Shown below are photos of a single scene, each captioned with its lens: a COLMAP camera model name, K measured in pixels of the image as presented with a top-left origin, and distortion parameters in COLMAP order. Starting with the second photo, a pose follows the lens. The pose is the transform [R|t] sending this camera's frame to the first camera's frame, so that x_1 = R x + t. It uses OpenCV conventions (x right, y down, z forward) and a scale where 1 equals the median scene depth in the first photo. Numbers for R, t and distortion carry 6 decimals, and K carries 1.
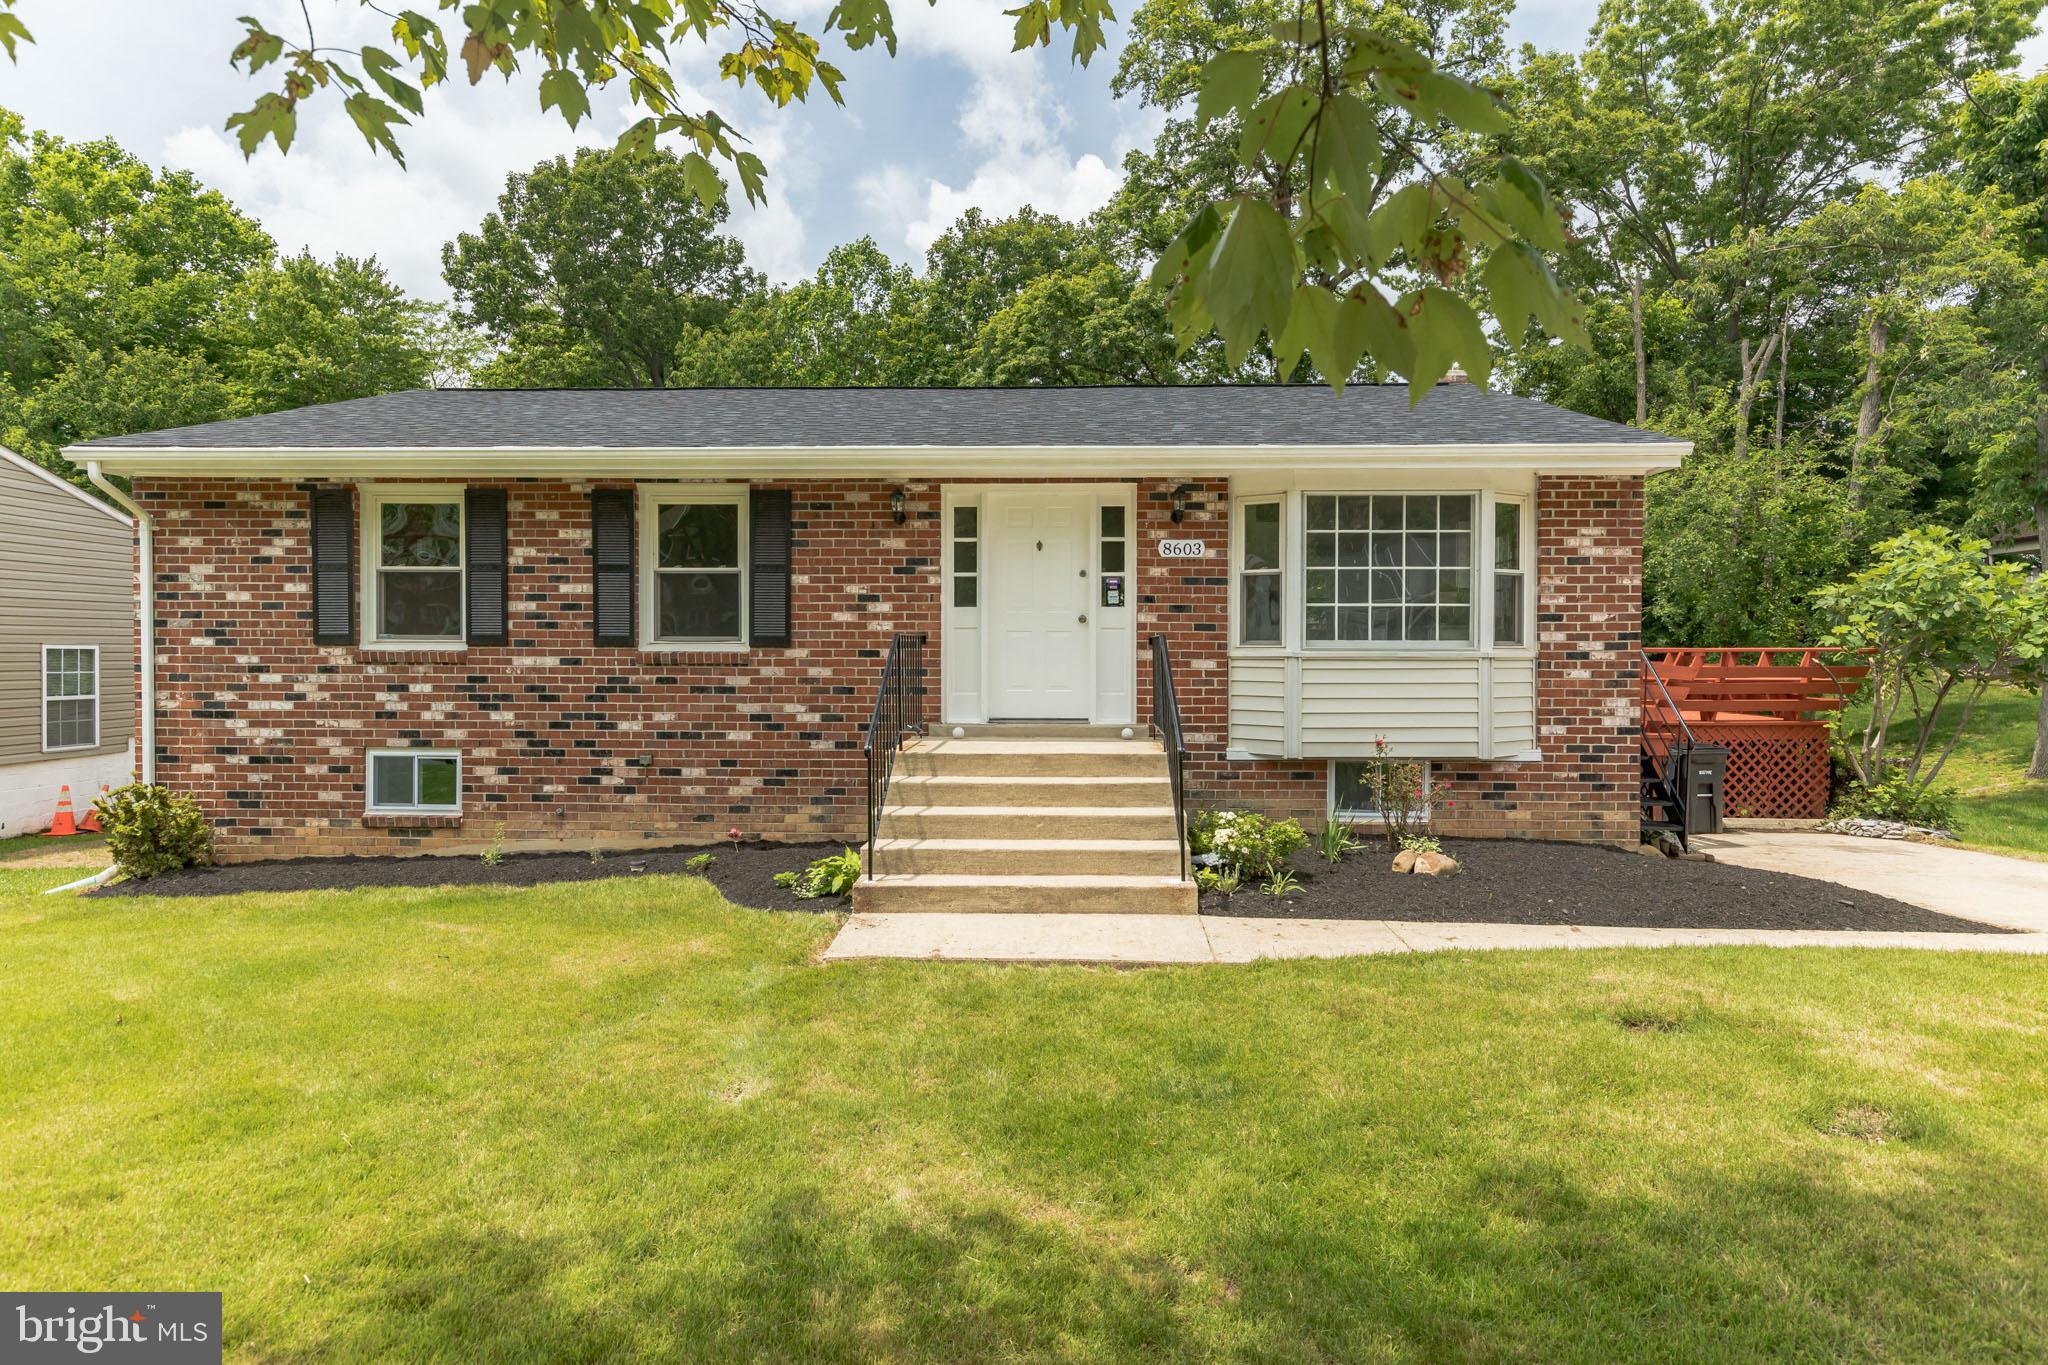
lens RADIAL K [[1131.4, 0, 1023.8], [0, 1131.4, 679.8], [0, 0, 1]] dist [0.003779, 0.002031]
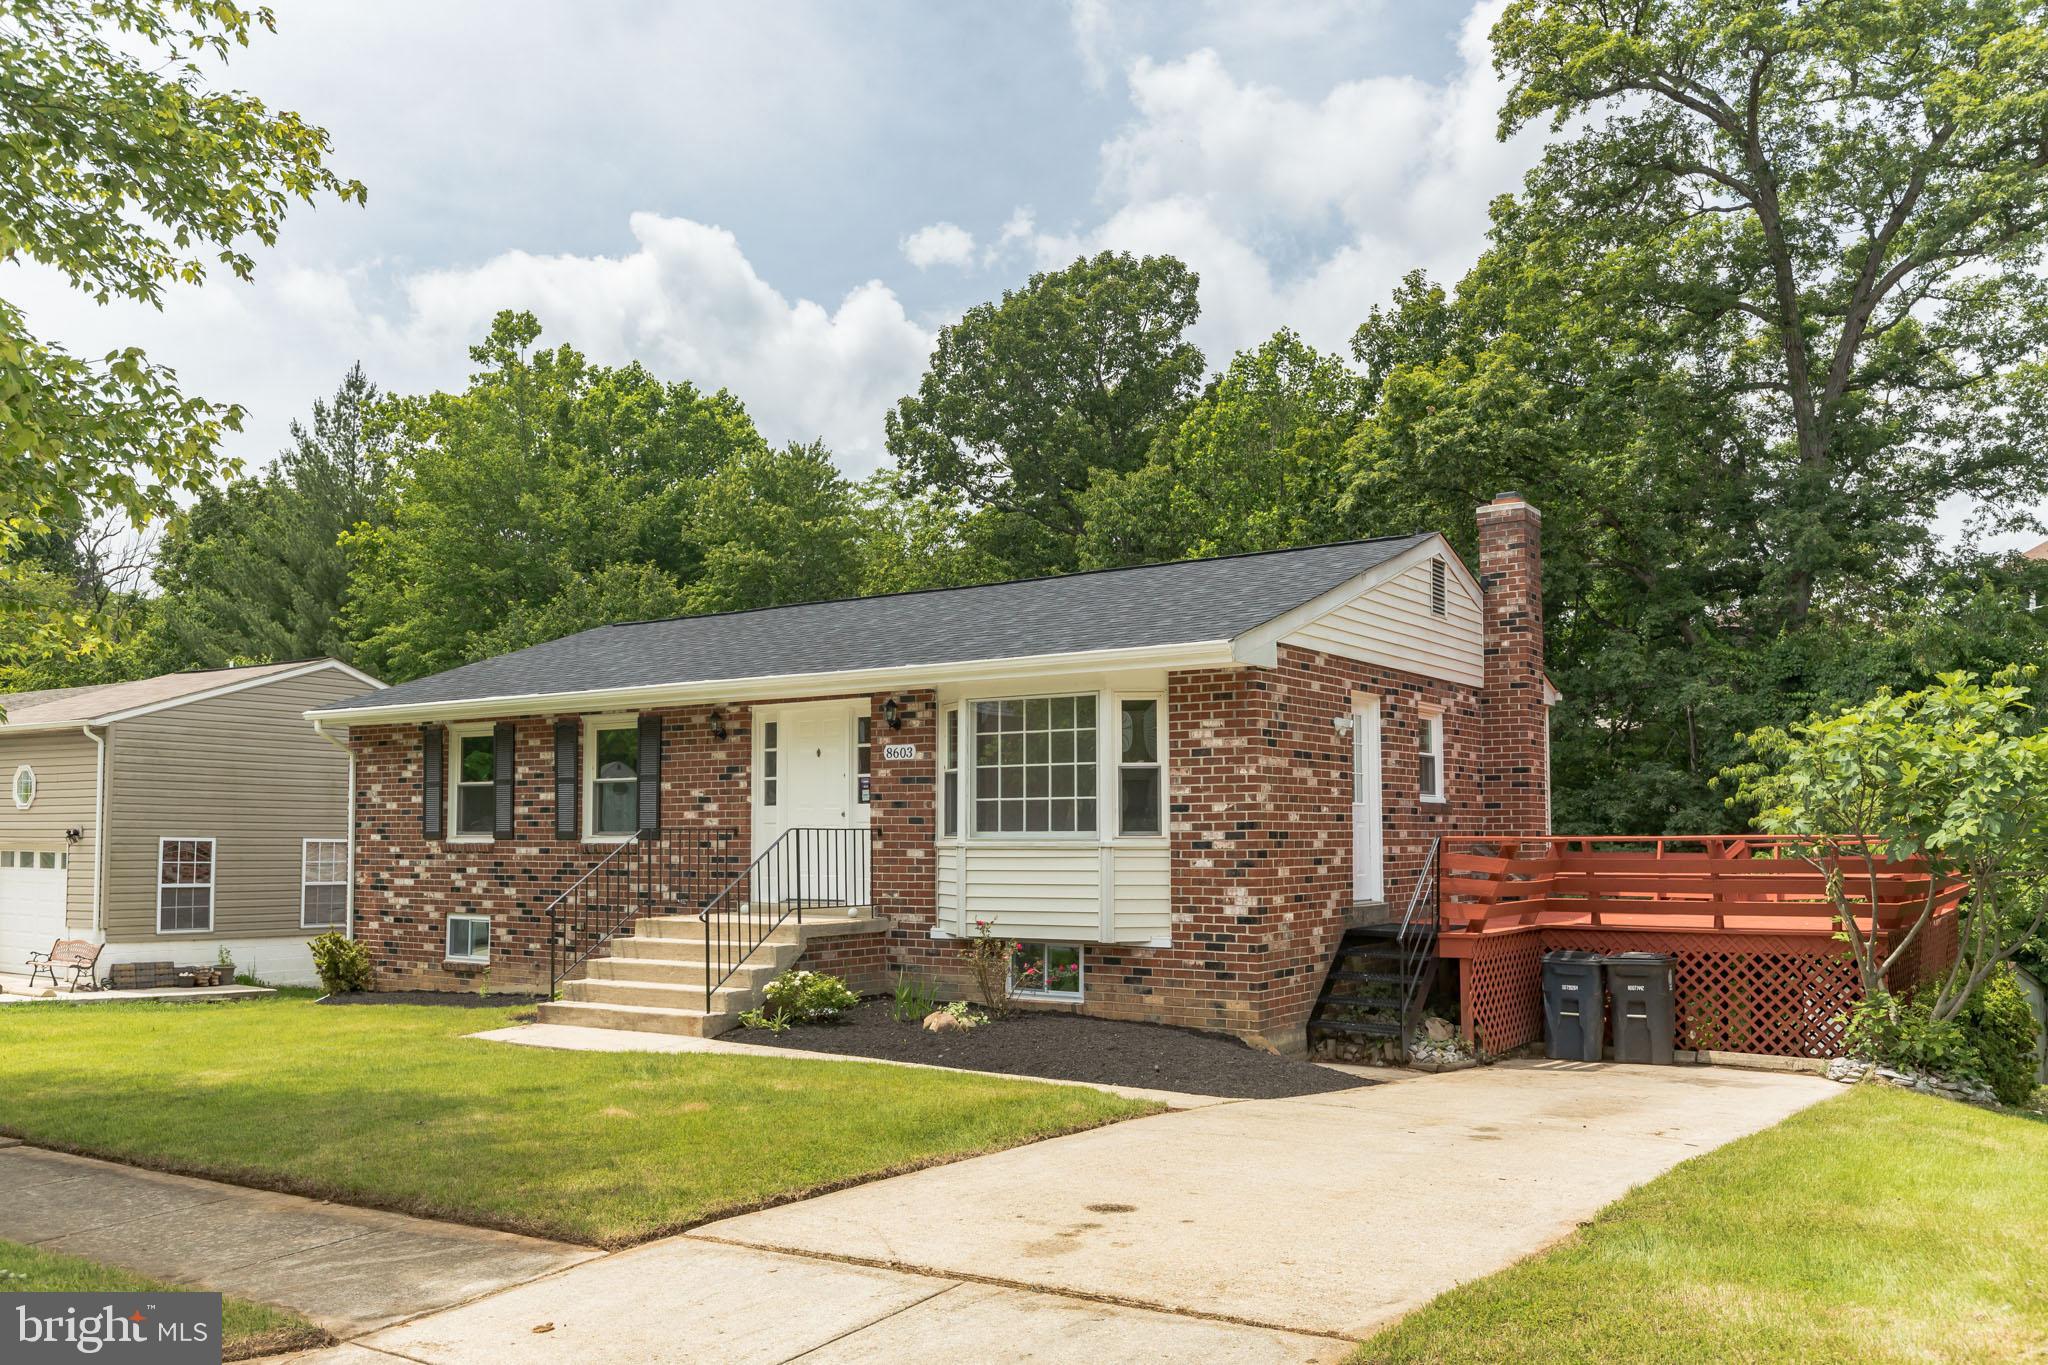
lens RADIAL K [[1741.7, 0, 1017.2], [0, 1741.7, 804.1], [0, 0, 1]] dist [0.004076, -0.001109]
pose [[0.826522, -0.015136, -0.562701, 1.222096], [-0.011866, 0.998948, -0.044299, 0.013074], [0.562780, 0.043291, 0.825472, -0.384894]]
